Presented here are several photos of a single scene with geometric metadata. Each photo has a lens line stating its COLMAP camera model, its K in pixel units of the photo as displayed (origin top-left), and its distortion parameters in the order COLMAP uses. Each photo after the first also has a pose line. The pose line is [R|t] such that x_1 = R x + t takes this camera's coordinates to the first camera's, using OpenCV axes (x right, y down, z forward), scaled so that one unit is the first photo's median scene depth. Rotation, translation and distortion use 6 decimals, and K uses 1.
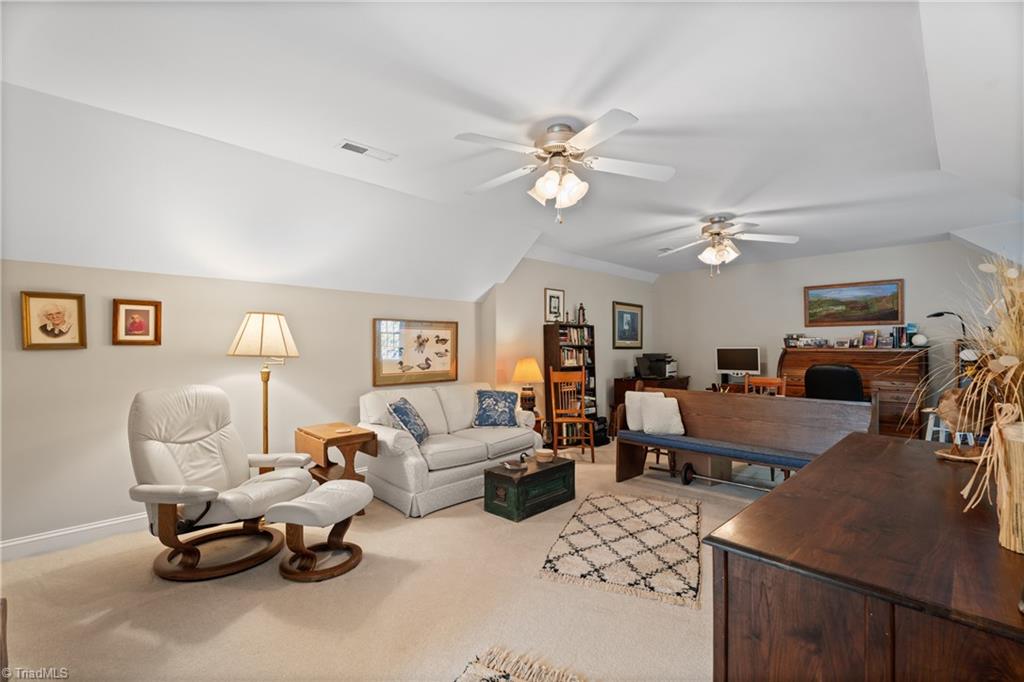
lens RADIAL K [[458.4, 0, 507.5], [0, 458.4, 343.0], [0, 0, 1]] dist [-0.000737, -0.000104]
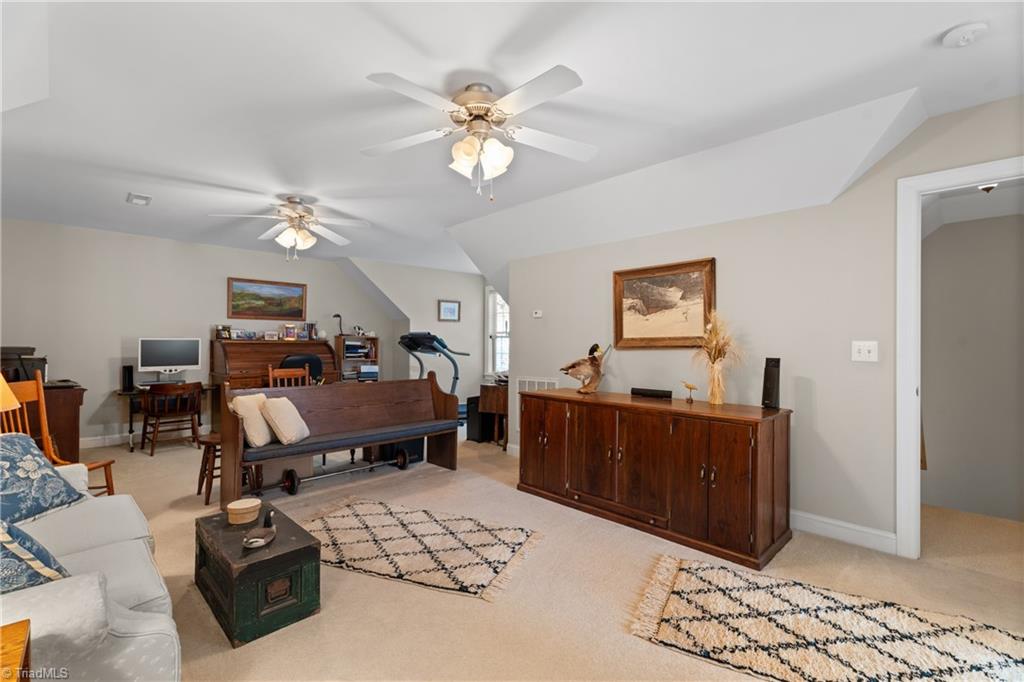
lens RADIAL K [[458.4, 0, 508.8], [0, 458.4, 341.4], [0, 0, 1]] dist [-0.000737, -0.000104]
pose [[-0.002301, 0.004931, 0.999985, -0.374390], [-0.015710, 0.999864, -0.004966, 0.010882], [-0.999874, -0.015721, -0.002223, 0.454476]]
